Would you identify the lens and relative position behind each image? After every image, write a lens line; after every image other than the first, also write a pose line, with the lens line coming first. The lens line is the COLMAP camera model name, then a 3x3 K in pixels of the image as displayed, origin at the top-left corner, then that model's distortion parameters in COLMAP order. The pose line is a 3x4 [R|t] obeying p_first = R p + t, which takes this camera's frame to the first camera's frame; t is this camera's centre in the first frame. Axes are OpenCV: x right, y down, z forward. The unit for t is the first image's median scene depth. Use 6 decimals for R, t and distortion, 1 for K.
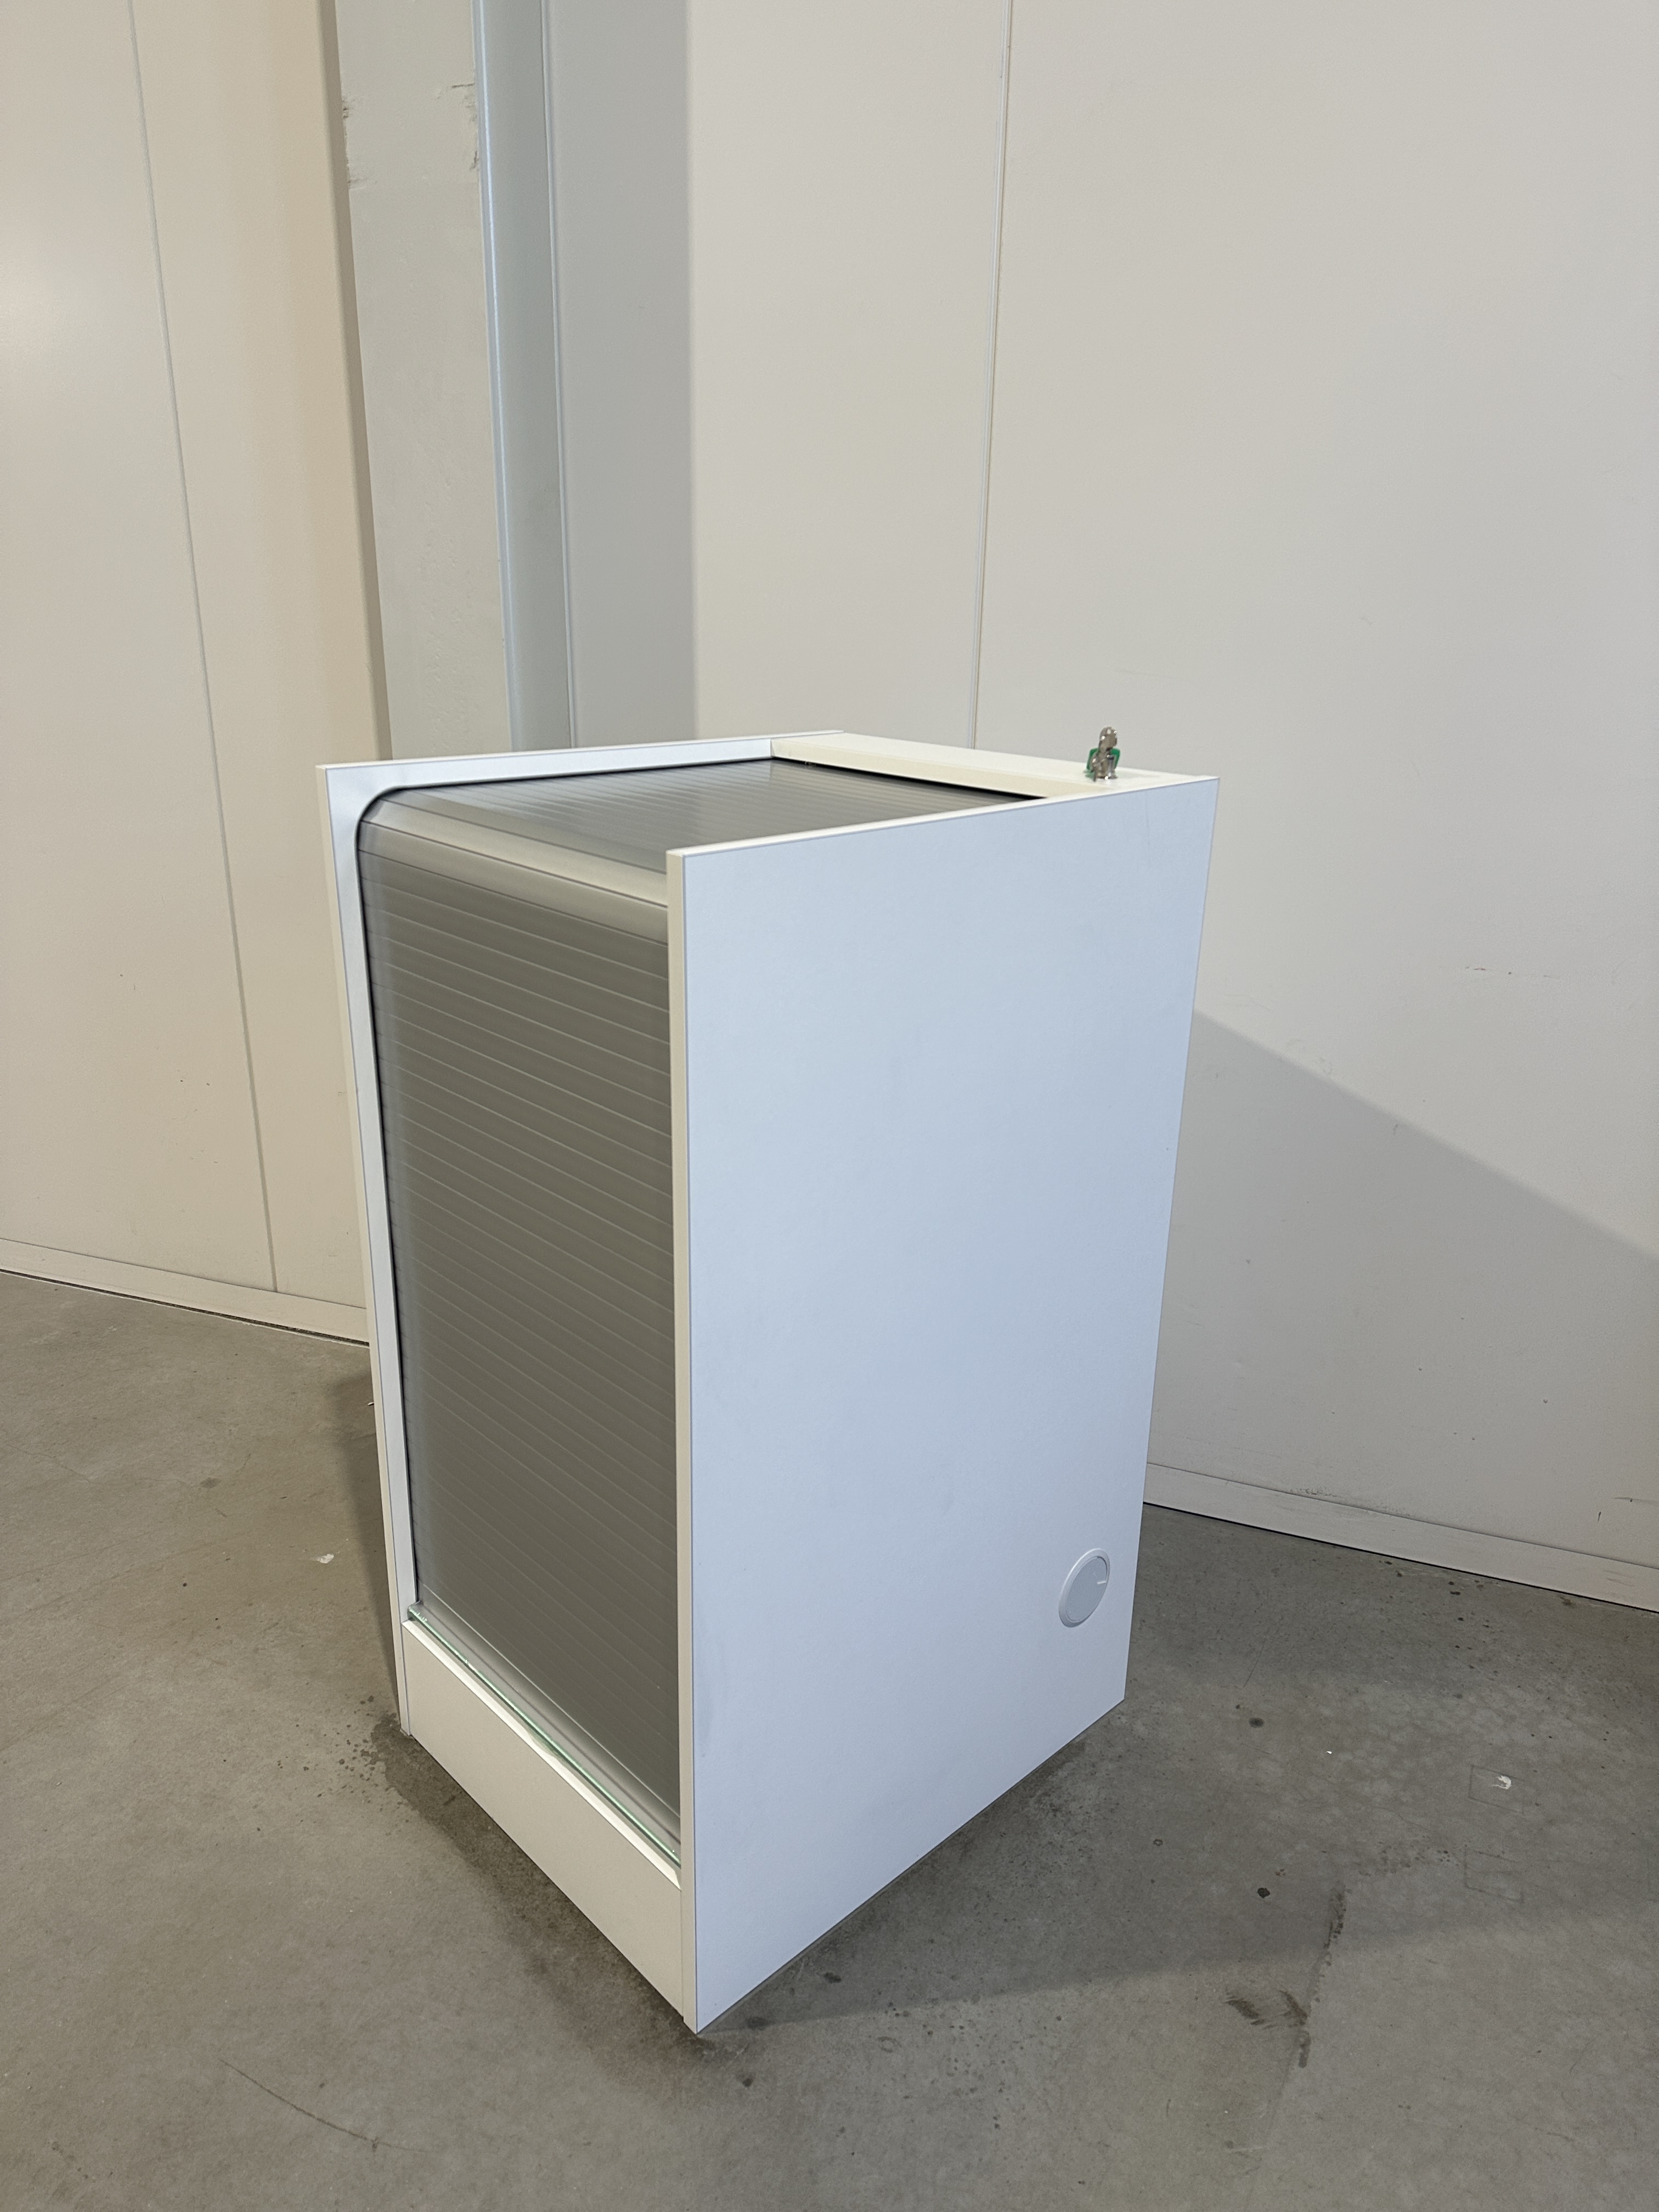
lens RADIAL K [[1559.6, 0, 820.3], [0, 1559.6, 1090.3], [0, 0, 1]] dist [0.005695, -0.013468]
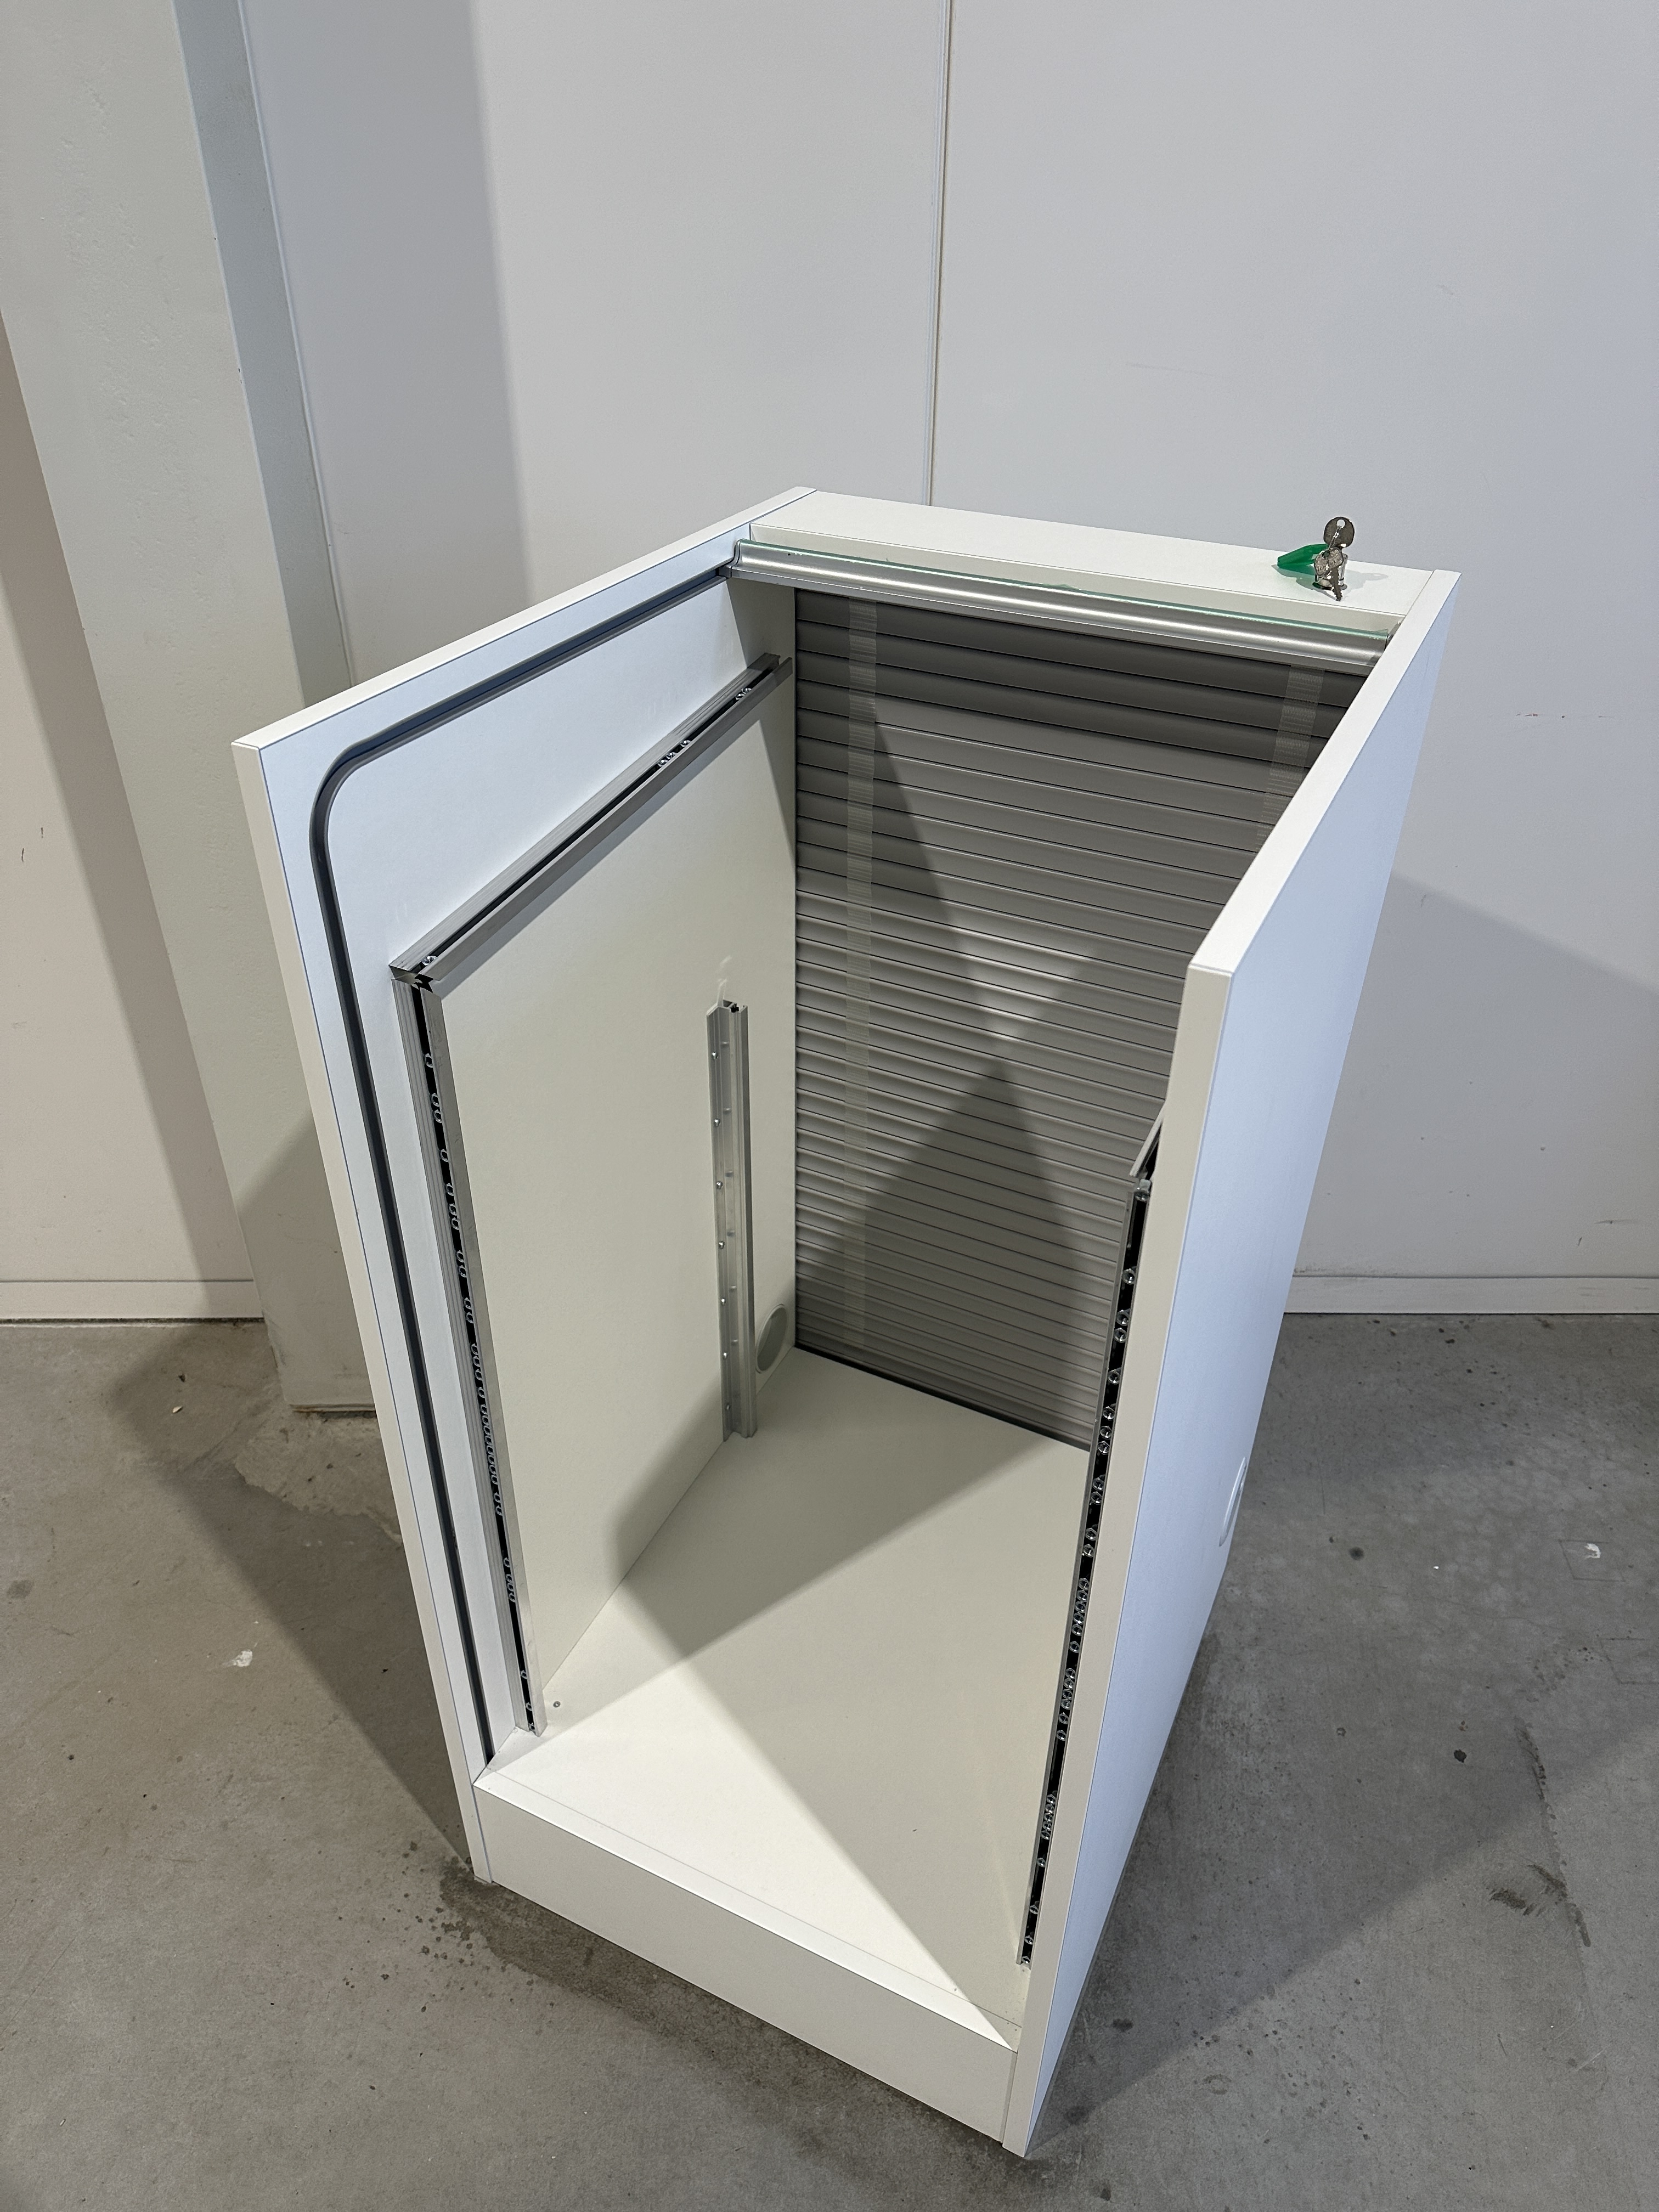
lens RADIAL K [[1559.6, 0, 835.0], [0, 1559.6, 1121.1], [0, 0, 1]] dist [0.005695, -0.013468]
pose [[0.933663, -0.212911, 0.287997, -0.272041], [0.123600, 0.946261, 0.298853, -0.197144], [-0.336150, -0.243432, 0.909805, 0.335131]]
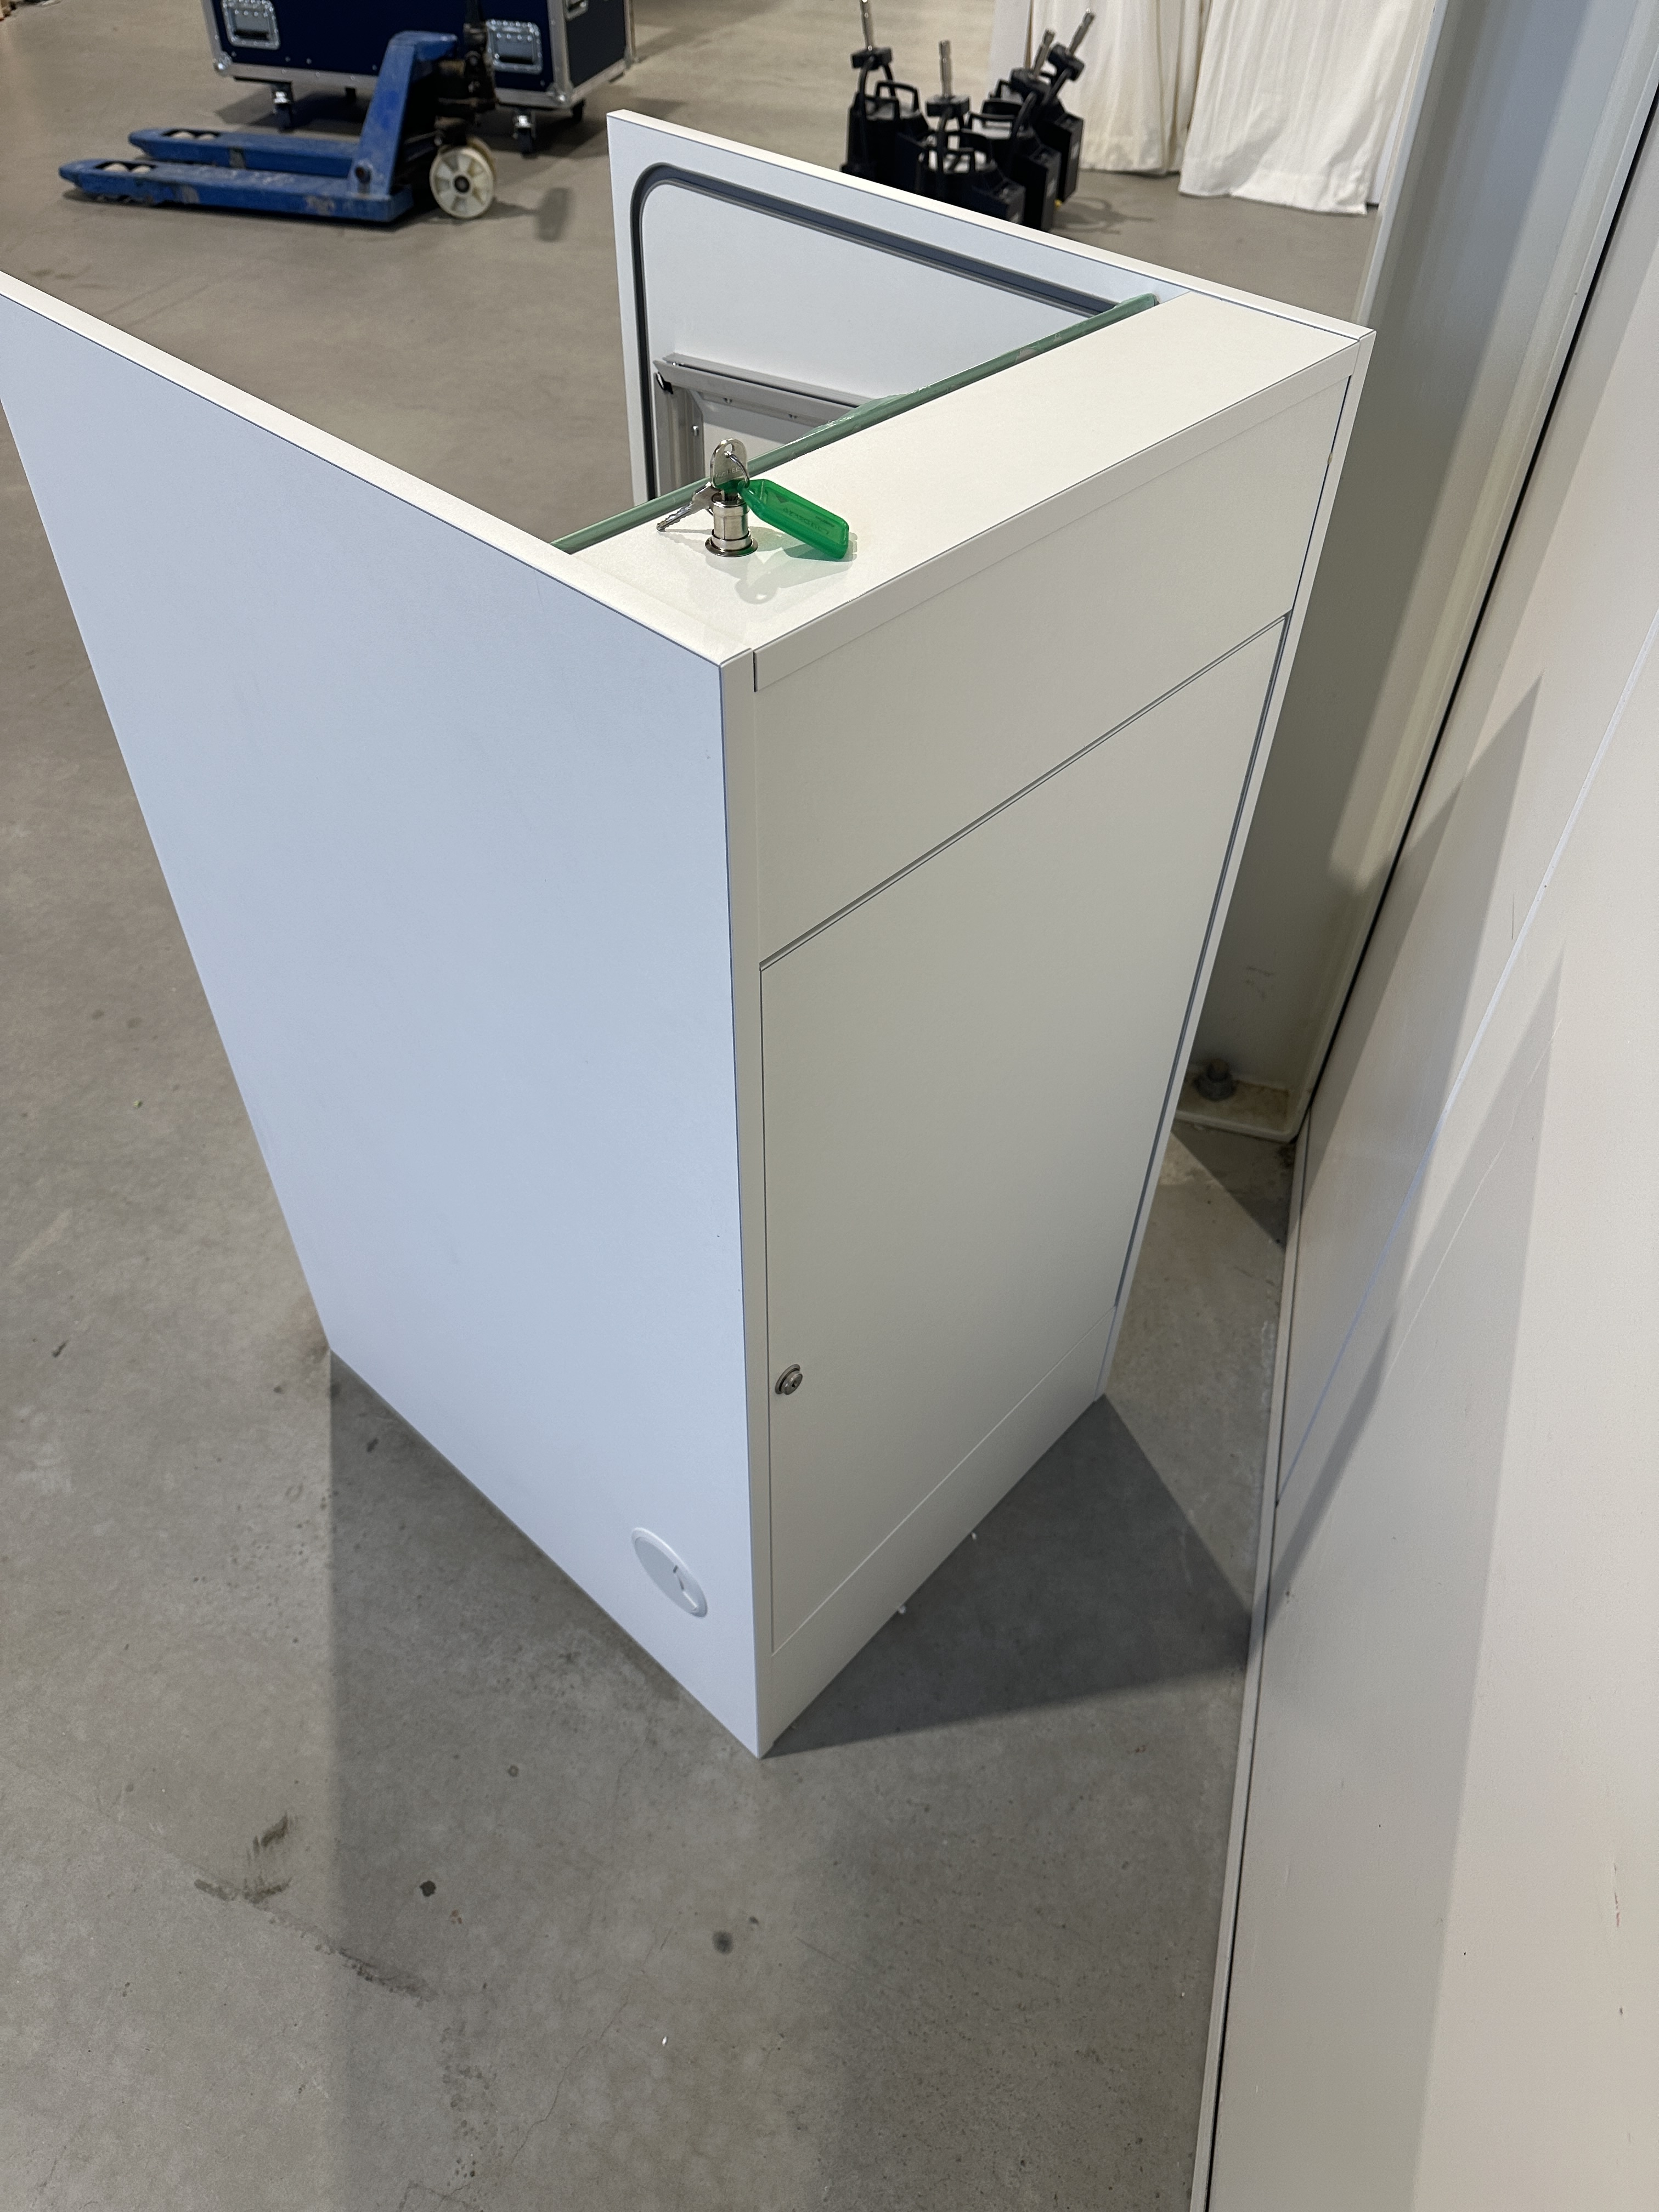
lens RADIAL K [[1559.6, 0, 832.5], [0, 1559.6, 1108.6], [0, 0, 1]] dist [0.005695, -0.013468]
pose [[0.074434, 0.702965, -0.707319, 0.583991], [-0.342742, 0.684111, 0.643832, -0.367991], [0.936476, 0.194505, 0.291857, 0.863804]]
